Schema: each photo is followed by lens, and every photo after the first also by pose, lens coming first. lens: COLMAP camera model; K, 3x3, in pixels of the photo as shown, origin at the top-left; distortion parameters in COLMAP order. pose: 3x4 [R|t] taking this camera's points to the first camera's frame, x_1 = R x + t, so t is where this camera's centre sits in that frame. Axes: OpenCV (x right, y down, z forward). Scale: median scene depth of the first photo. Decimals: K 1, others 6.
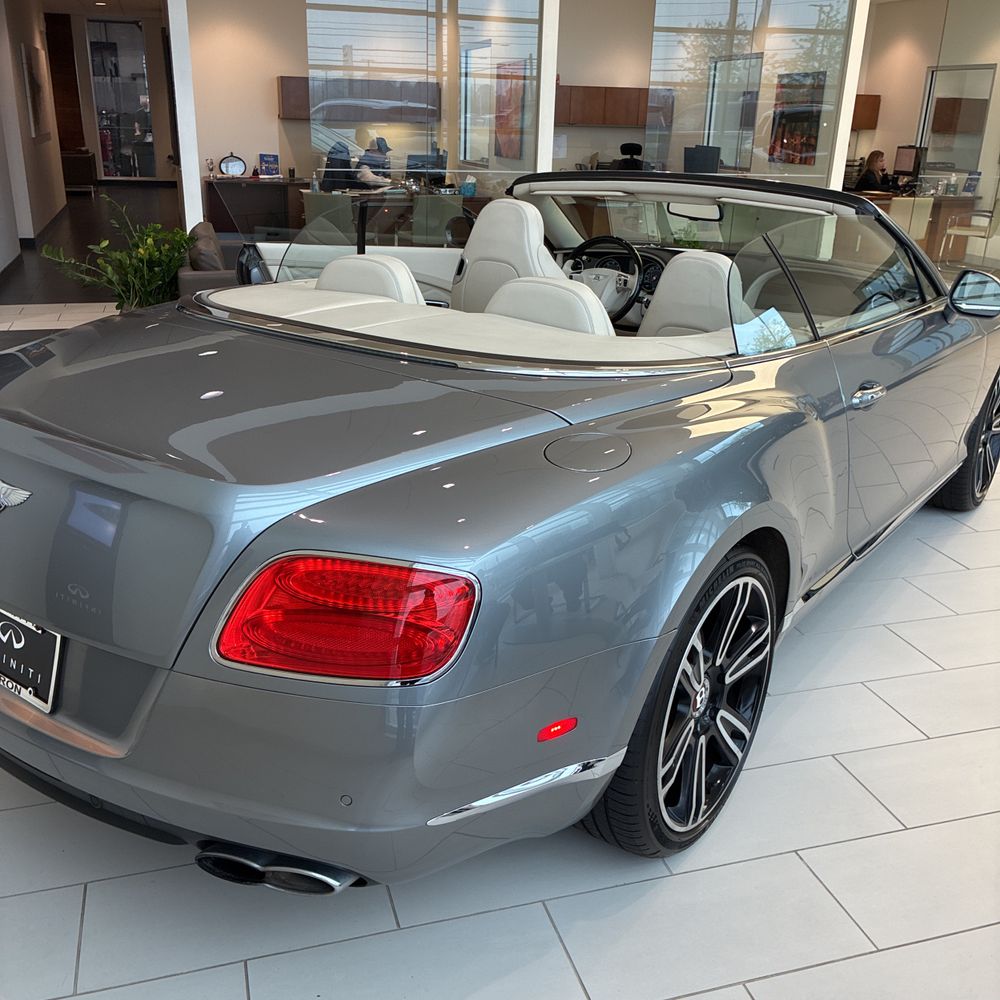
lens RADIAL K [[1018.3, 0, 496.1], [0, 1018.3, 501.8], [0, 0, 1]] dist [0.001364, 0.035360]
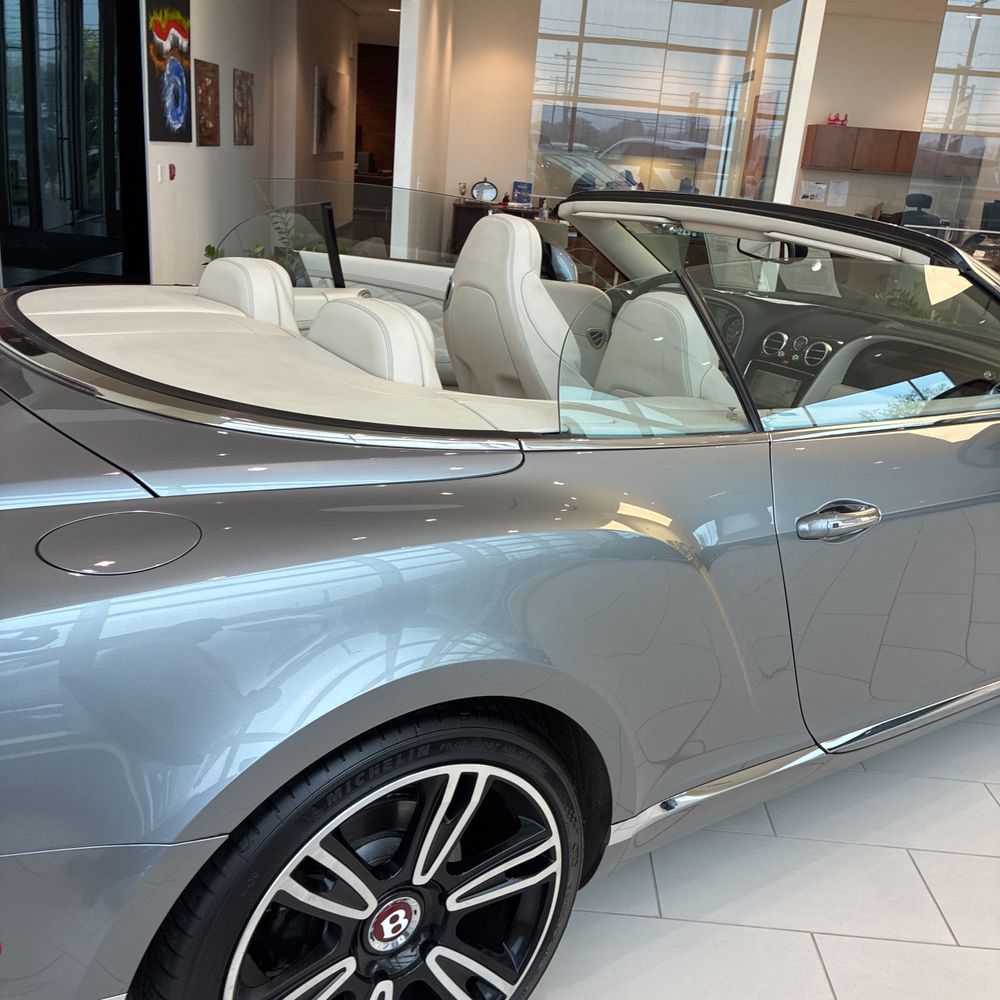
lens RADIAL K [[1018.3, 0, 496.1], [0, 1018.3, 501.8], [0, 0, 1]] dist [0.001364, 0.035360]
pose [[0.945386, 0.150599, -0.289076, 0.254945], [-0.161873, 0.986692, -0.015353, -0.052166], [0.282916, 0.061308, 0.957183, 0.214234]]
